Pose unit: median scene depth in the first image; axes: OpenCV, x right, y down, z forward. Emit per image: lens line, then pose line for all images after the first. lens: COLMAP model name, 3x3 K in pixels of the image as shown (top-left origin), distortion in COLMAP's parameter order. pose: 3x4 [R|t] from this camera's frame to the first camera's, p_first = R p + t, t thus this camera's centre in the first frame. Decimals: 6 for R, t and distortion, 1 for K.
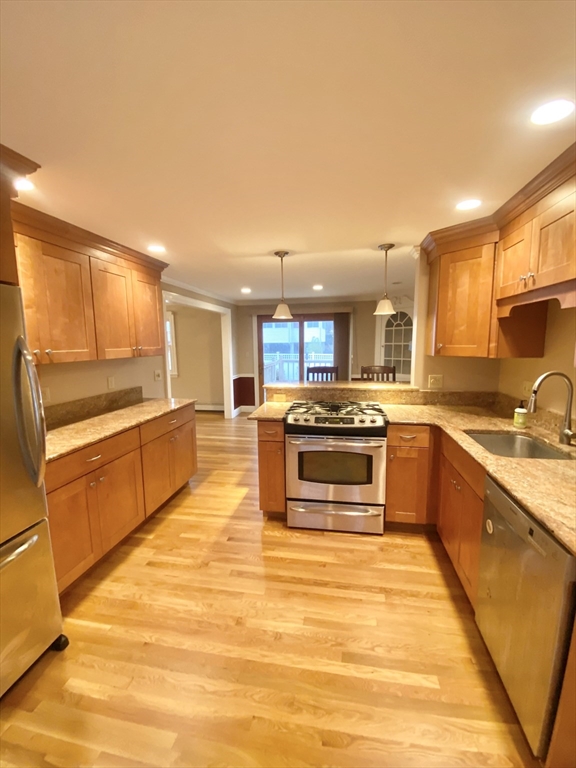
lens RADIAL K [[312.1, 0, 289.0], [0, 312.1, 385.3], [0, 0, 1]] dist [-0.004263, -0.000268]
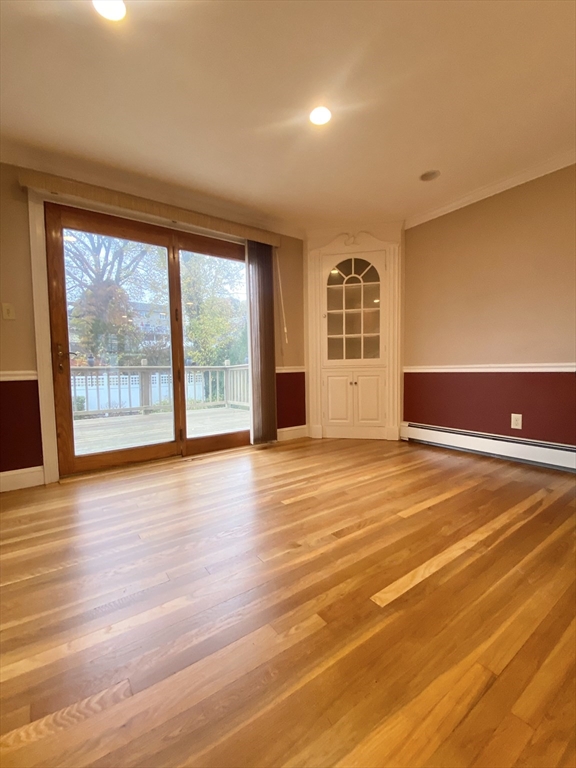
lens RADIAL K [[326.3, 0, 289.3], [0, 326.3, 386.2], [0, 0, 1]] dist [0.011652, -0.002588]
pose [[0.696354, -0.040558, 0.716552, -0.188024], [0.113210, 0.992110, -0.053863, 0.032539], [-0.708714, 0.118628, 0.695451, 0.591129]]
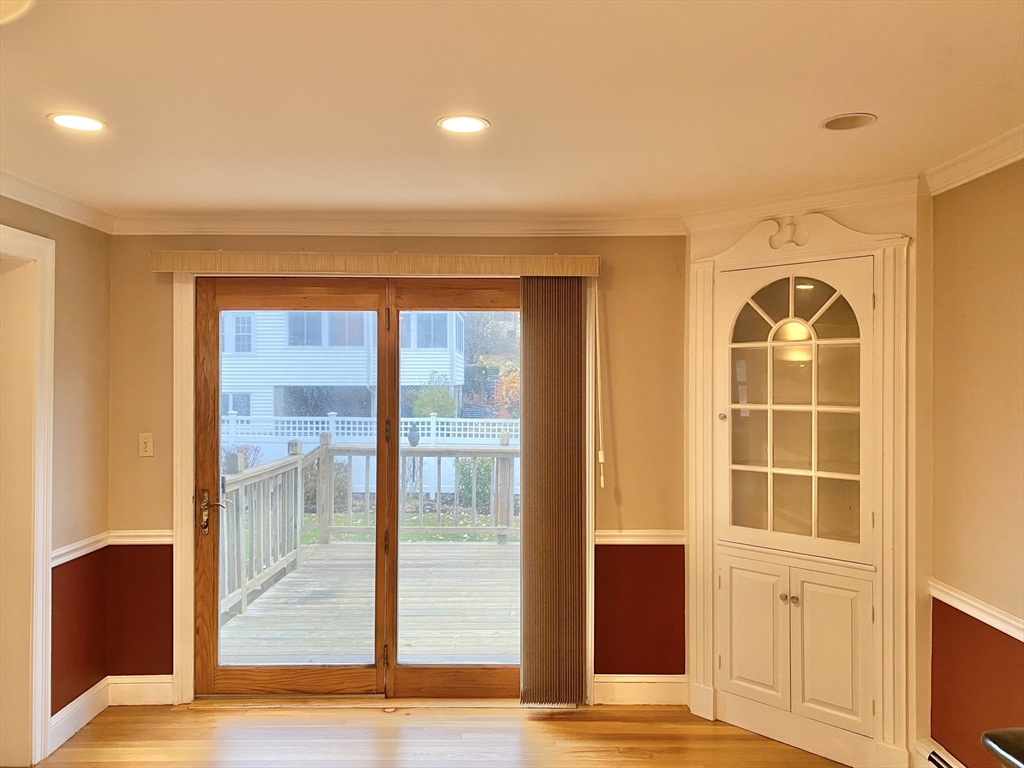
lens RADIAL K [[767.3, 0, 517.1], [0, 767.3, 374.2], [0, 0, 1]] dist [0.000722, 0.007153]
pose [[0.982256, 0.018307, 0.186647, 0.029215], [0.010020, 0.988680, -0.149706, -0.066233], [-0.187275, 0.148920, 0.970954, 0.418102]]
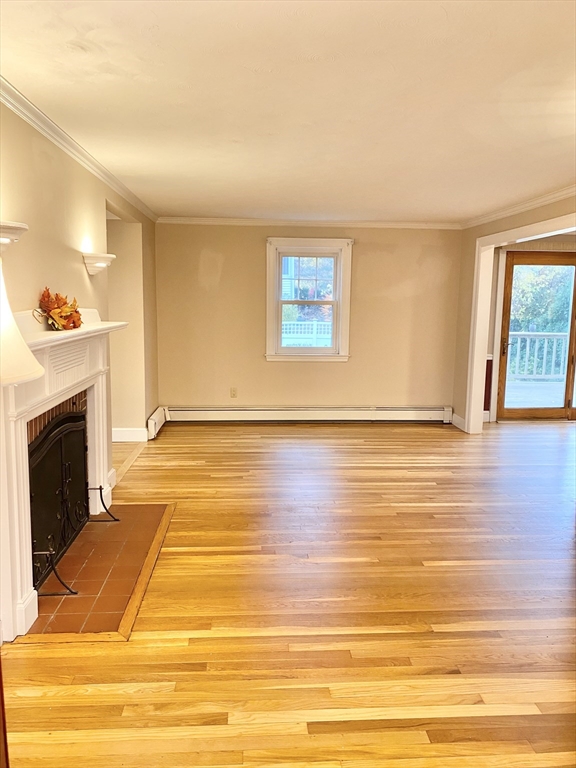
lens RADIAL K [[575.5, 0, 284.2], [0, 575.5, 399.6], [0, 0, 1]] dist [0.000722, 0.007153]
pose [[0.969166, -0.013217, 0.246052, -0.791295], [0.005456, 0.999467, 0.032196, 0.010892], [-0.246346, -0.029861, 0.968722, 0.074908]]
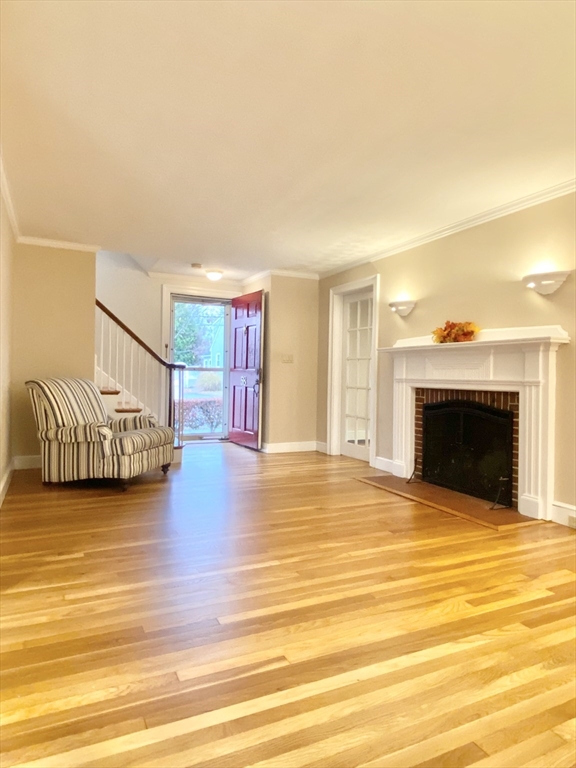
lens RADIAL K [[483.3, 0, 280.8], [0, 483.3, 384.4], [0, 0, 1]] dist [-0.003534, -0.005499]
pose [[-0.812875, 0.005767, -0.582410, -0.264041], [-0.091672, 0.986221, 0.137713, -0.051409], [0.575179, 0.165334, -0.801145, 1.004676]]
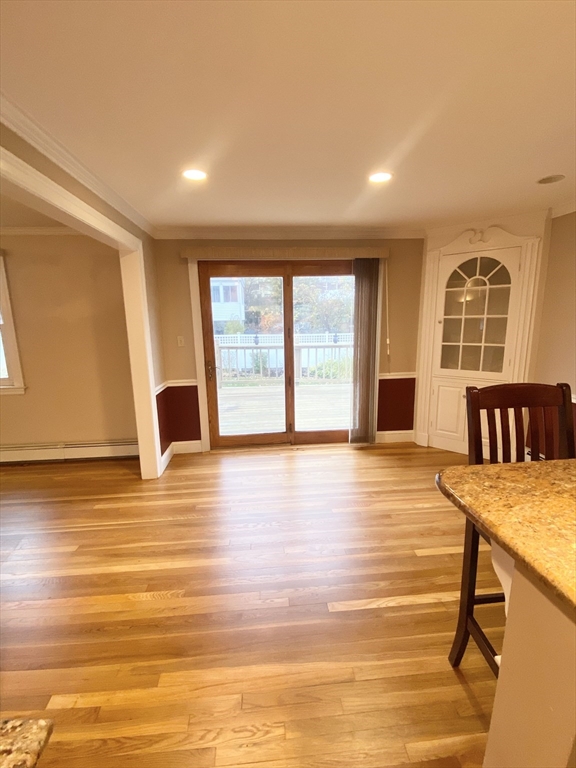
lens RADIAL K [[349.2, 0, 289.7], [0, 349.2, 388.4], [0, 0, 1]] dist [0.001696, -0.003877]
pose [[0.964335, -0.057172, 0.258438, -0.119871], [0.042511, 0.997172, 0.061971, -0.053637], [-0.261250, -0.048775, 0.964038, 0.433286]]
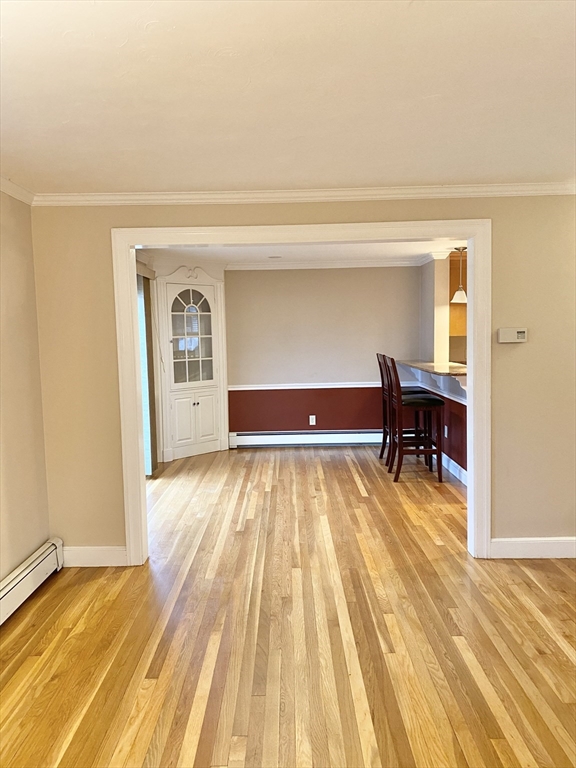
lens RADIAL K [[575.5, 0, 283.1], [0, 575.5, 385.3], [0, 0, 1]] dist [0.000722, 0.007153]
pose [[-0.172674, -0.071302, 0.982395, -0.813612], [0.167162, 0.980787, 0.100567, -0.110857], [-0.970691, 0.181584, -0.157438, 0.921826]]
